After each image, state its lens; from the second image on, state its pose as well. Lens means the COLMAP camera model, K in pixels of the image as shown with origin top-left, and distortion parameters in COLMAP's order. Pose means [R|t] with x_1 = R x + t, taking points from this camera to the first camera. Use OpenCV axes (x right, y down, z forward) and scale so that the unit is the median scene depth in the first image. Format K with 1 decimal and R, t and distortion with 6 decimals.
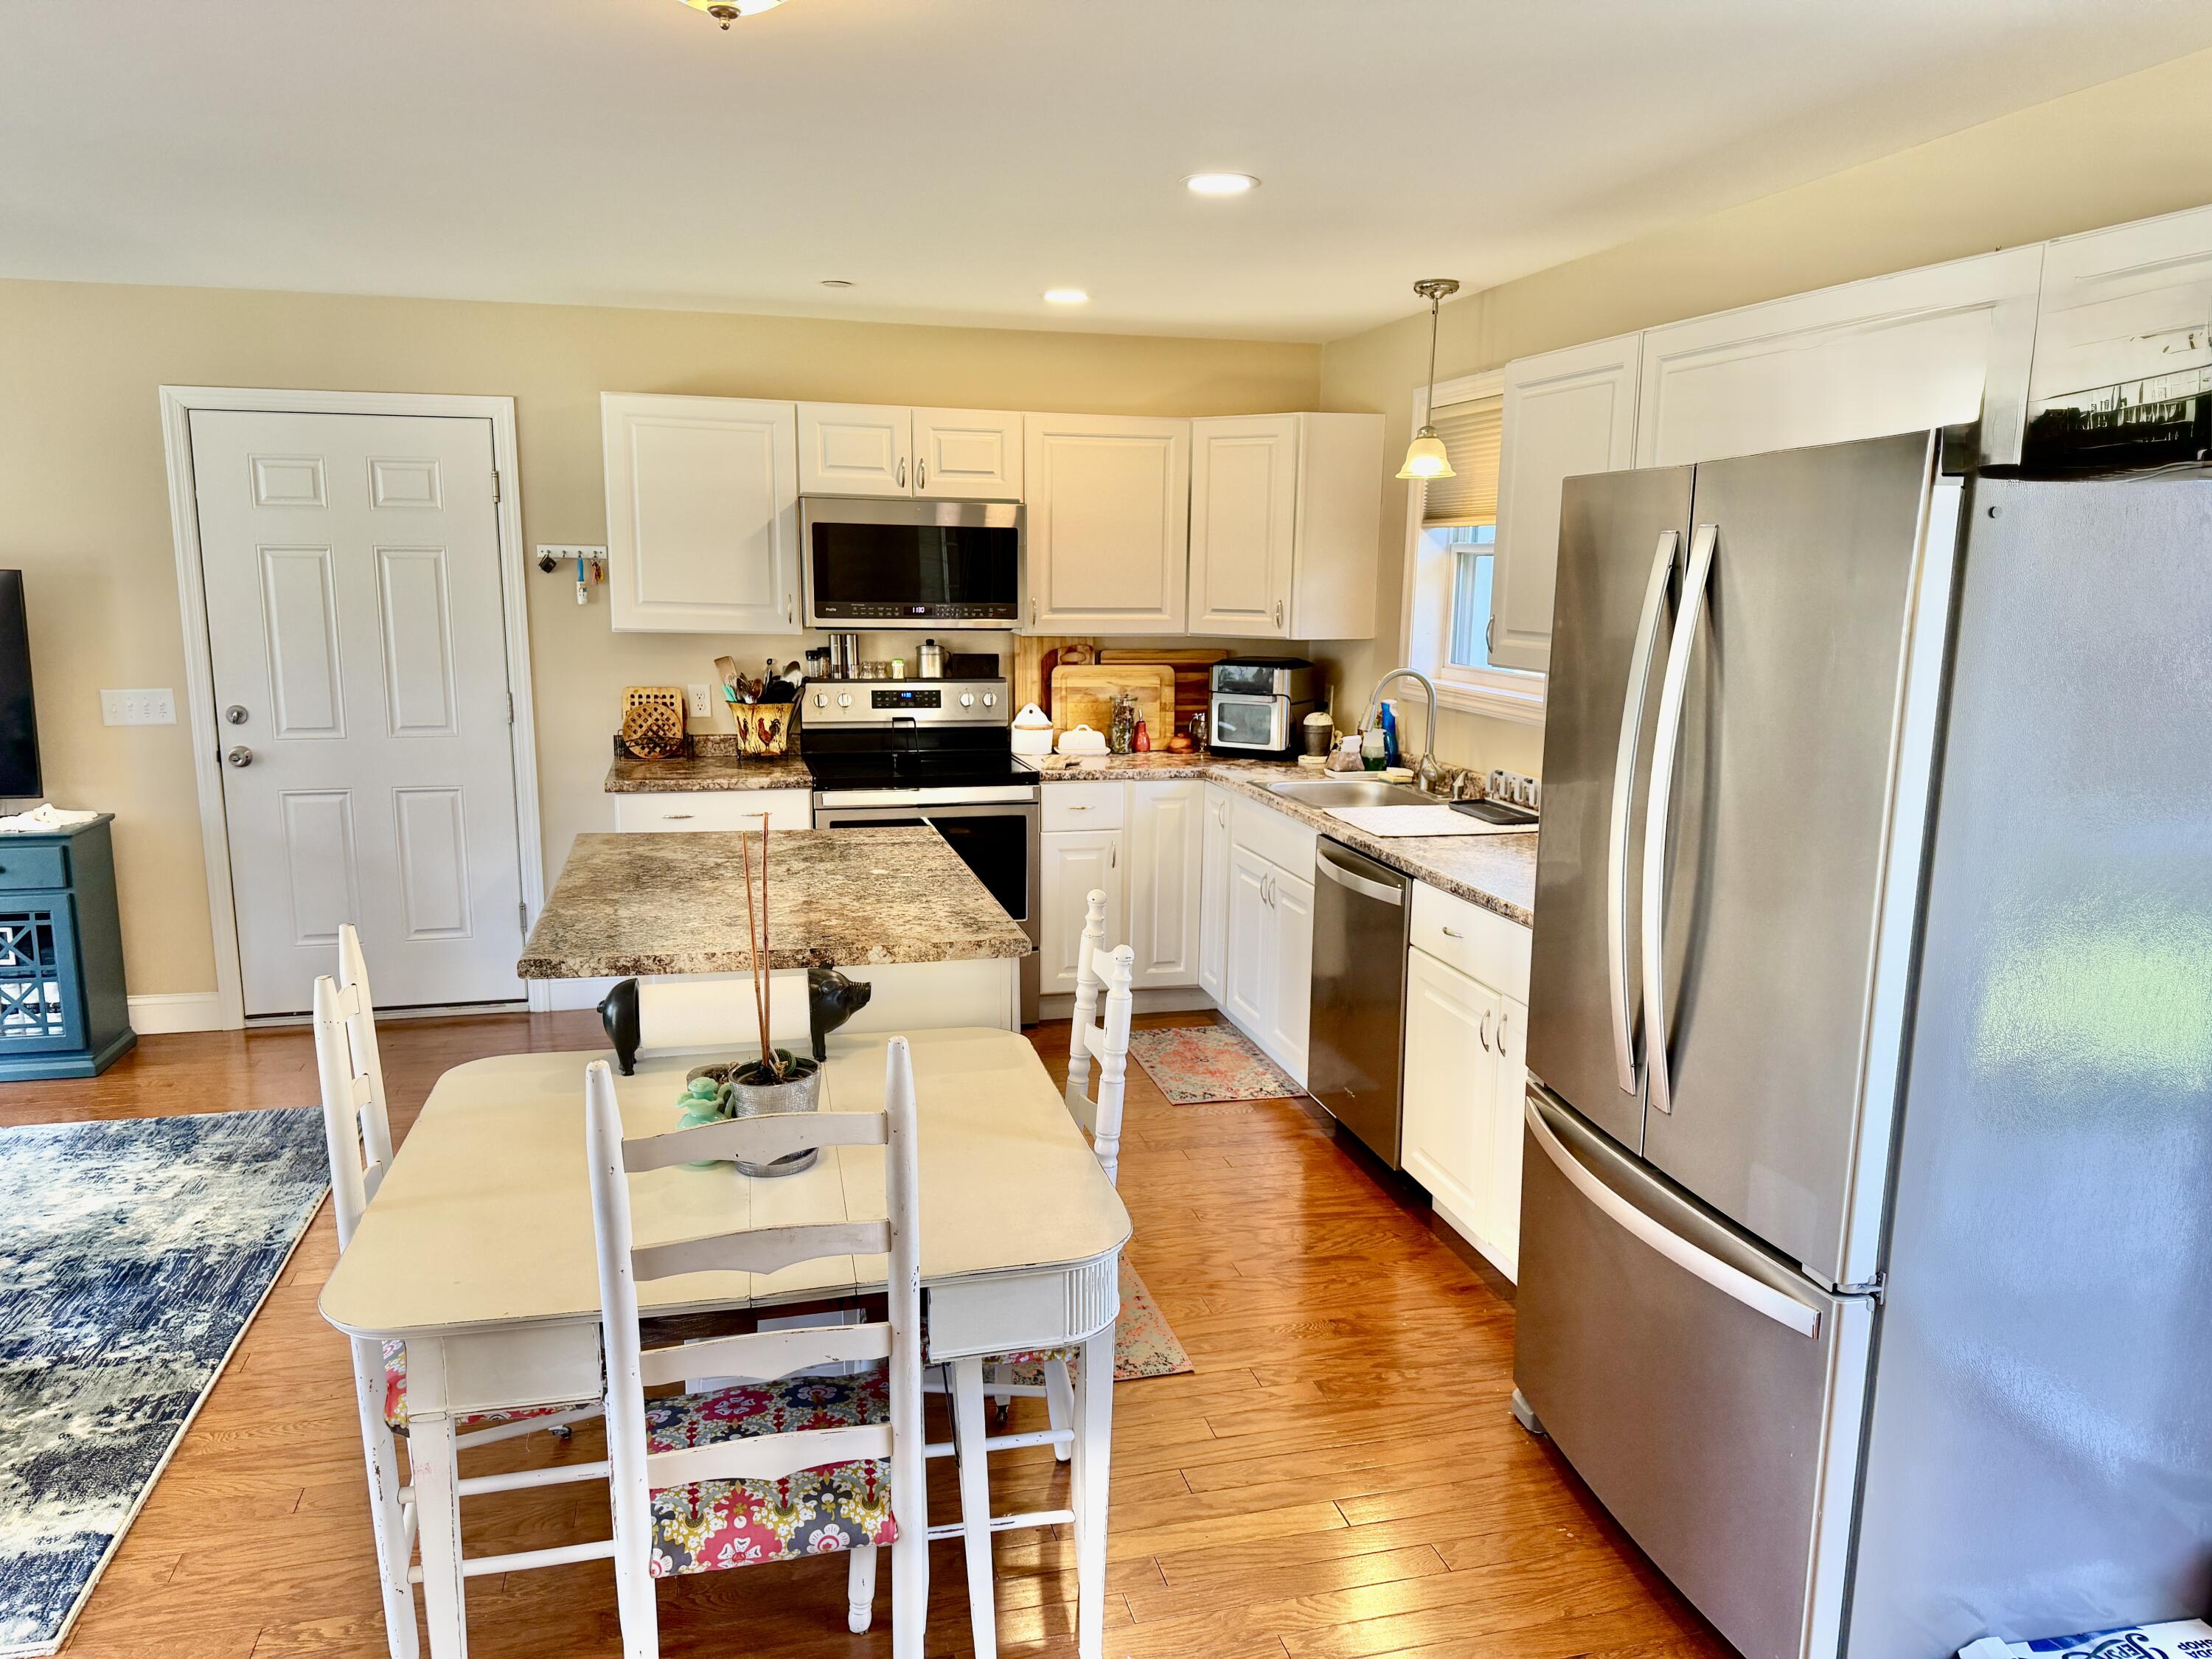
lens RADIAL K [[1609.9, 0, 1106.0], [0, 1609.9, 829.5], [0, 0, 1]] dist [0.156910, -0.136548]
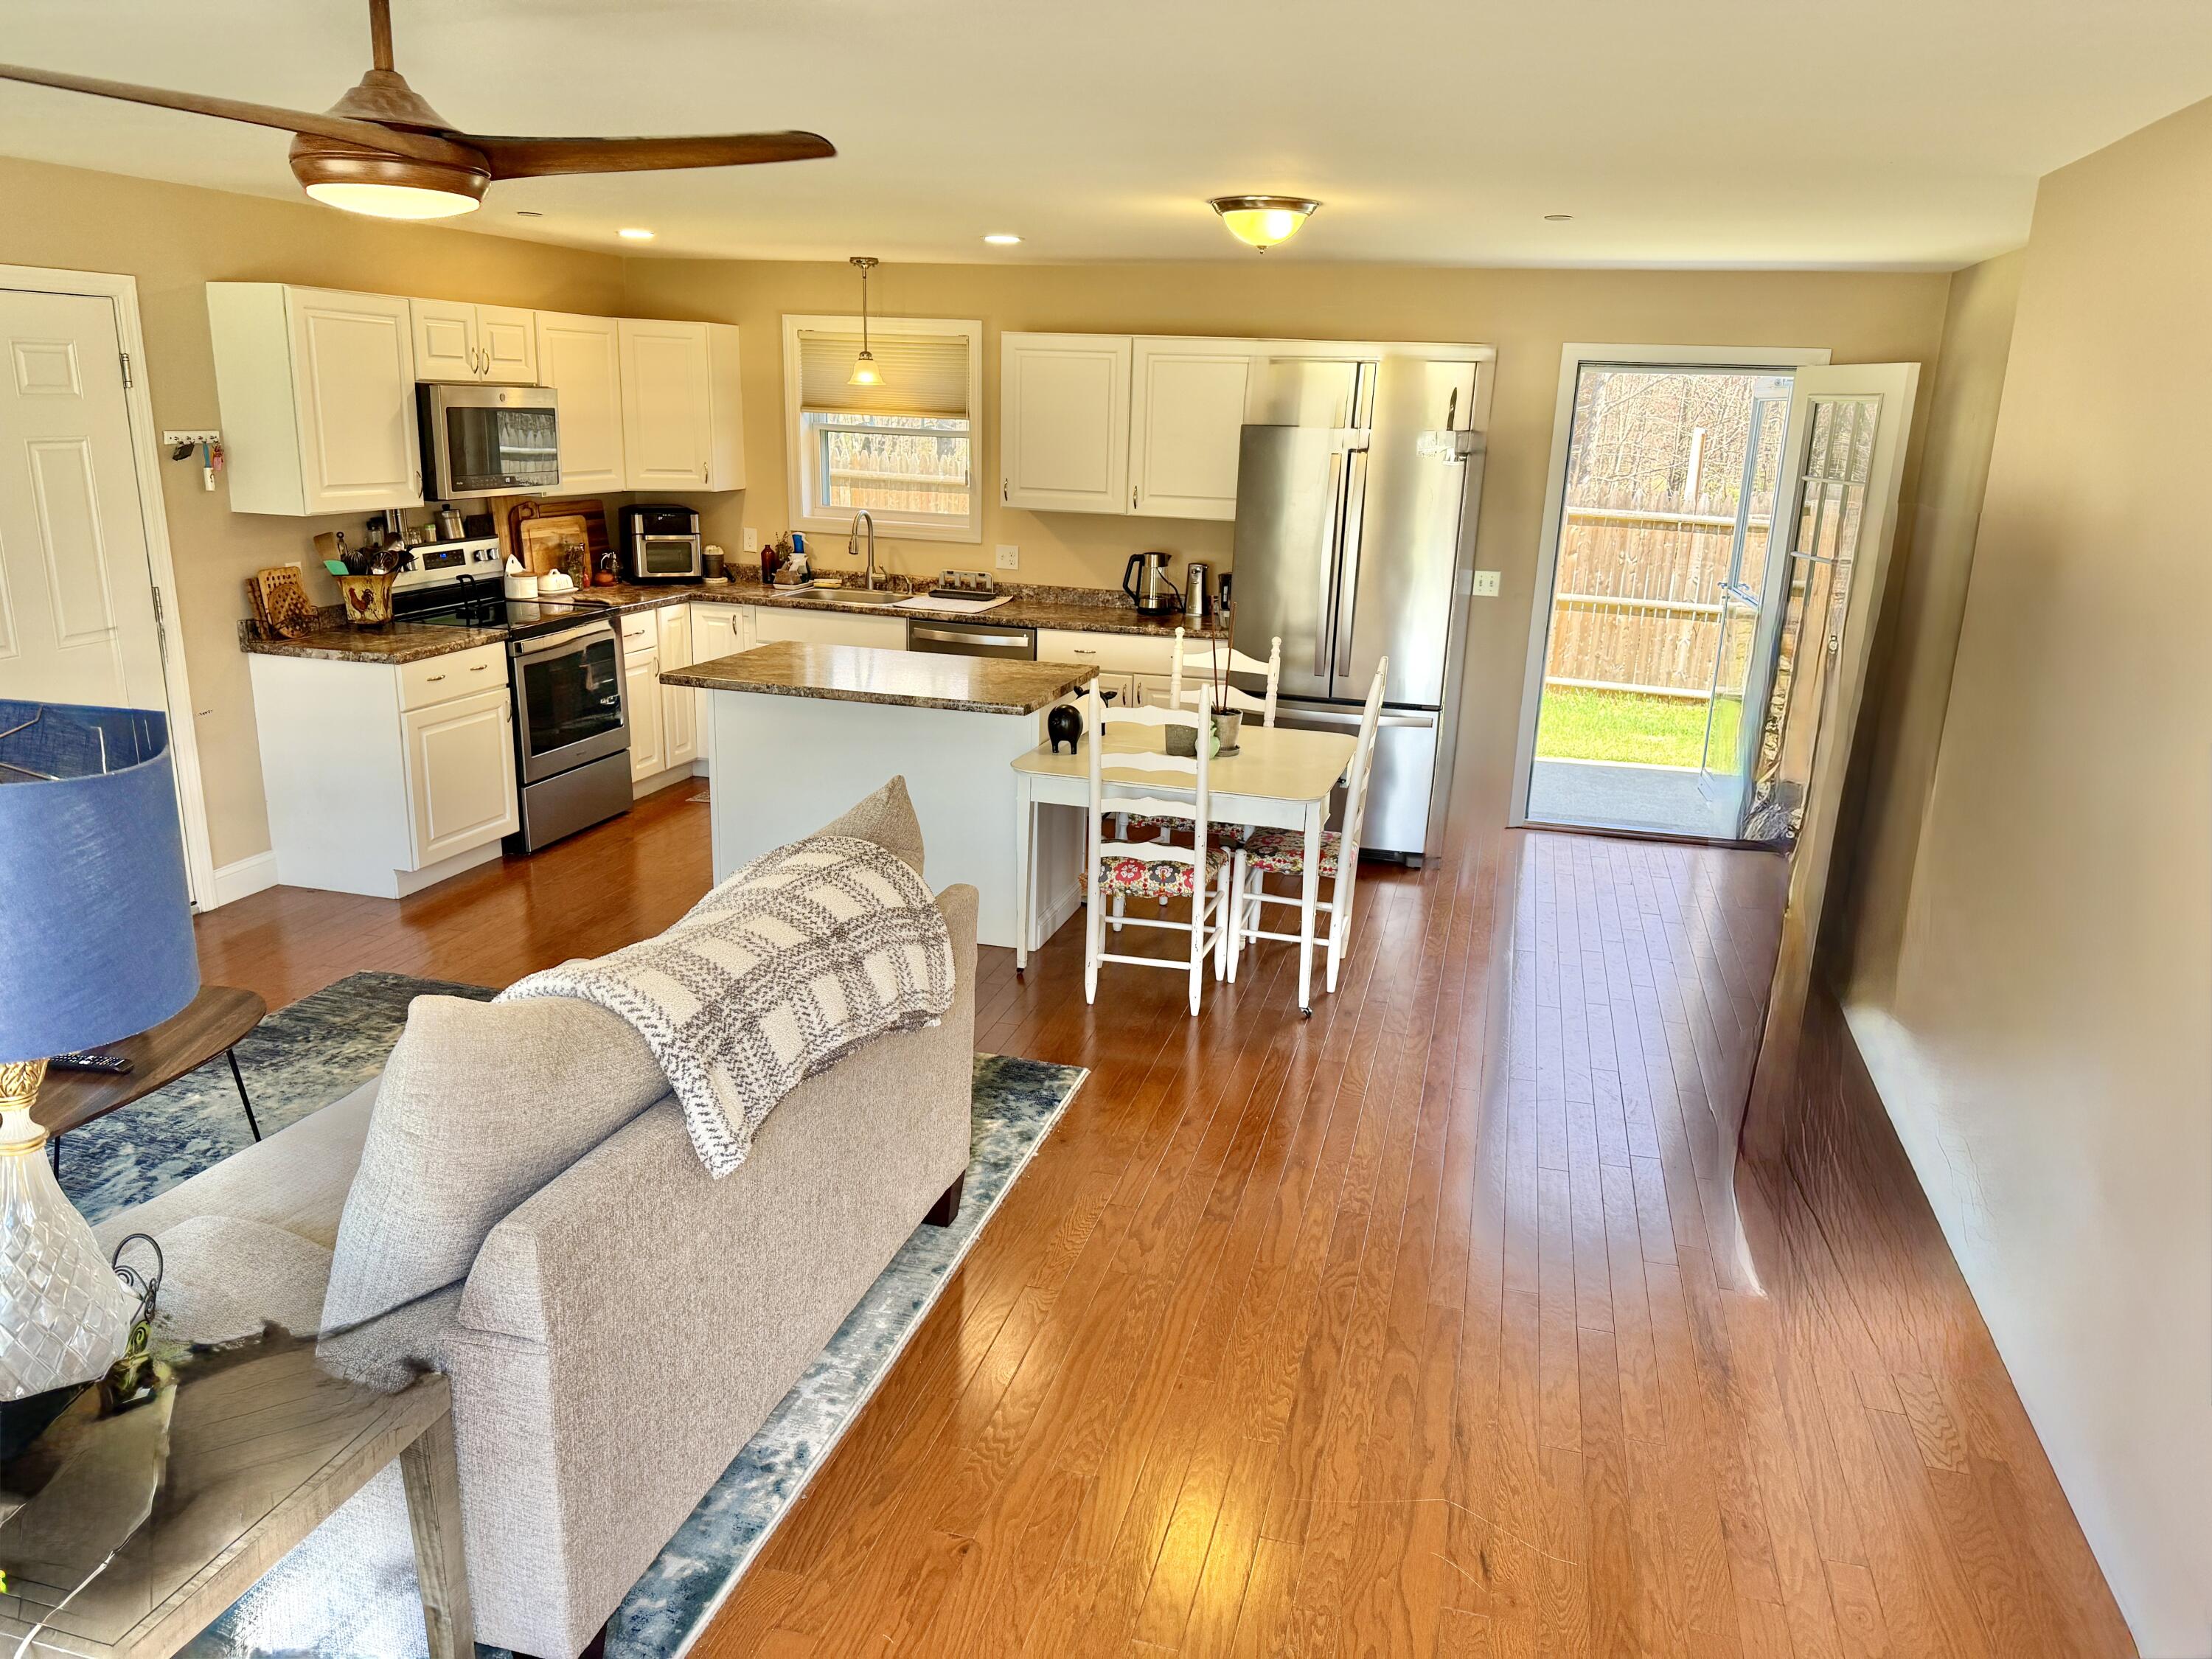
lens RADIAL K [[1609.9, 0, 1106.0], [0, 1609.9, 829.5], [0, 0, 1]] dist [0.156910, -0.136548]
pose [[0.468997, -0.231718, 0.852261, -0.969525], [0.121581, 0.972721, 0.197563, -0.070948], [-0.874791, 0.010962, 0.484376, 0.036704]]
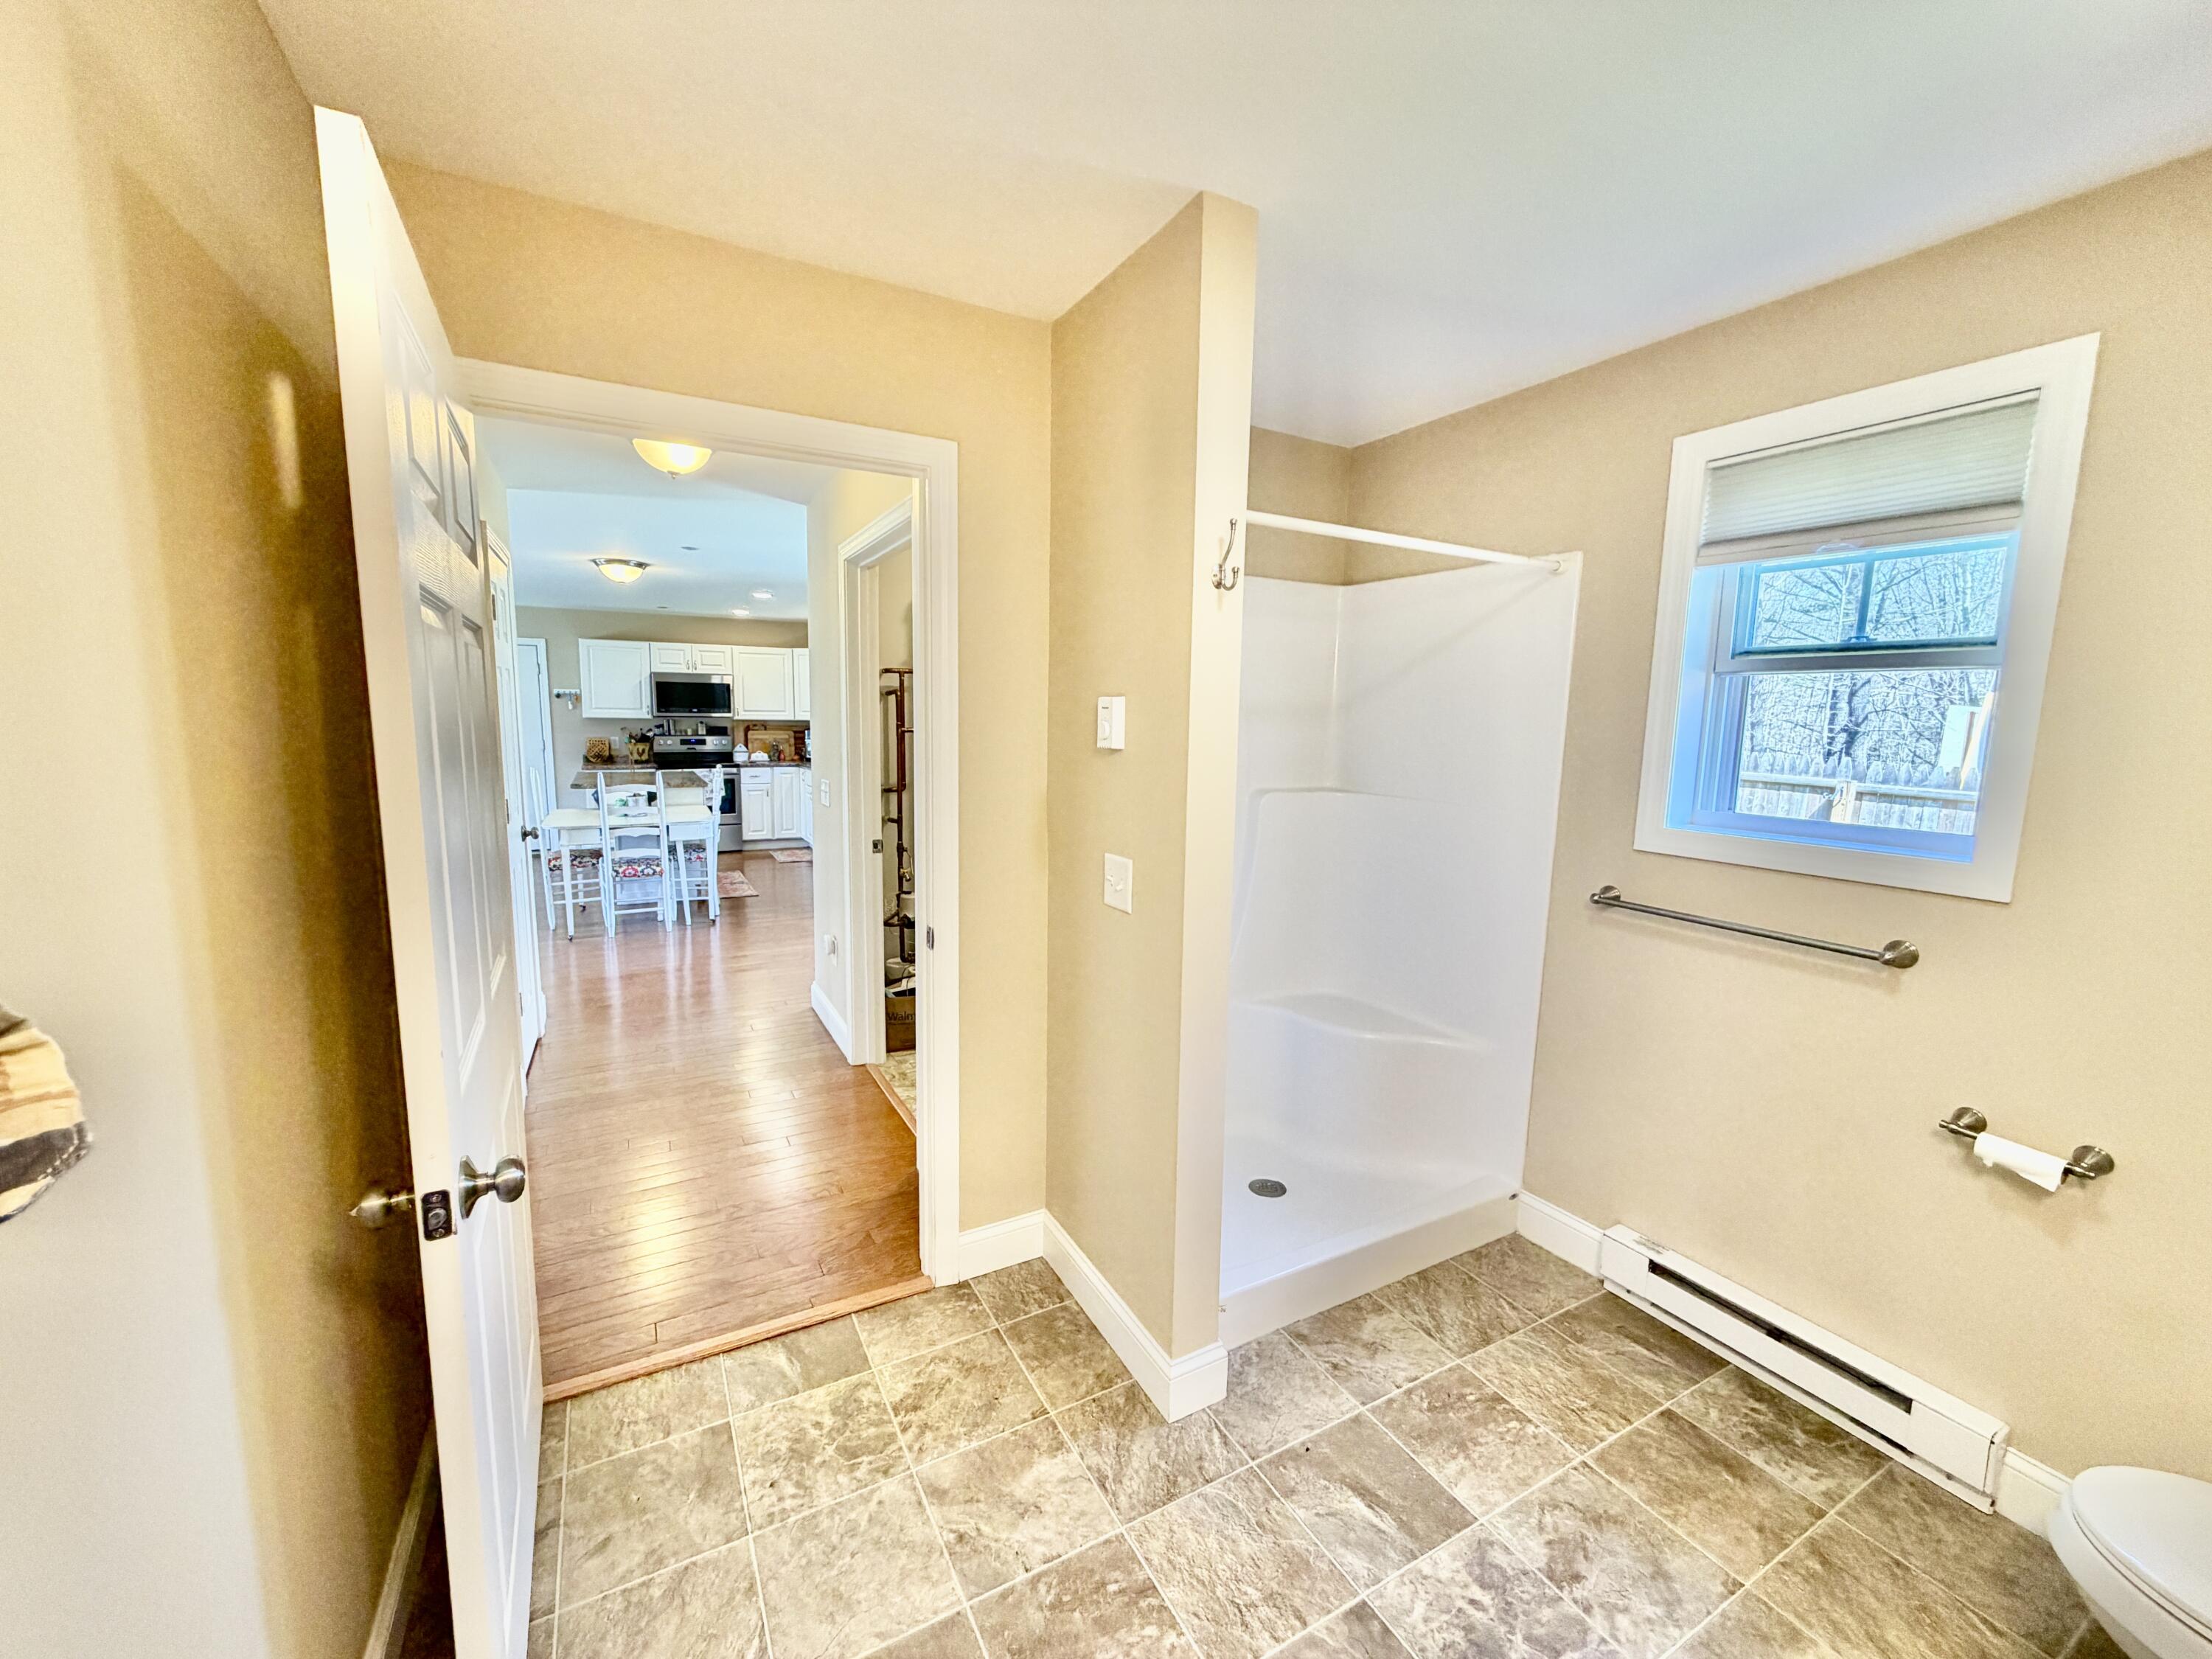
lens RADIAL K [[877.1, 0, 1117.5], [0, 877.1, 825.2], [0, 0, 1]] dist [0.000482, -0.000008]
pose [[0.961462, -0.035766, 0.272601, 0.179935], [0.046521, 0.998369, -0.033090, 0.161164], [-0.270973, 0.044496, 0.961558, -0.740920]]
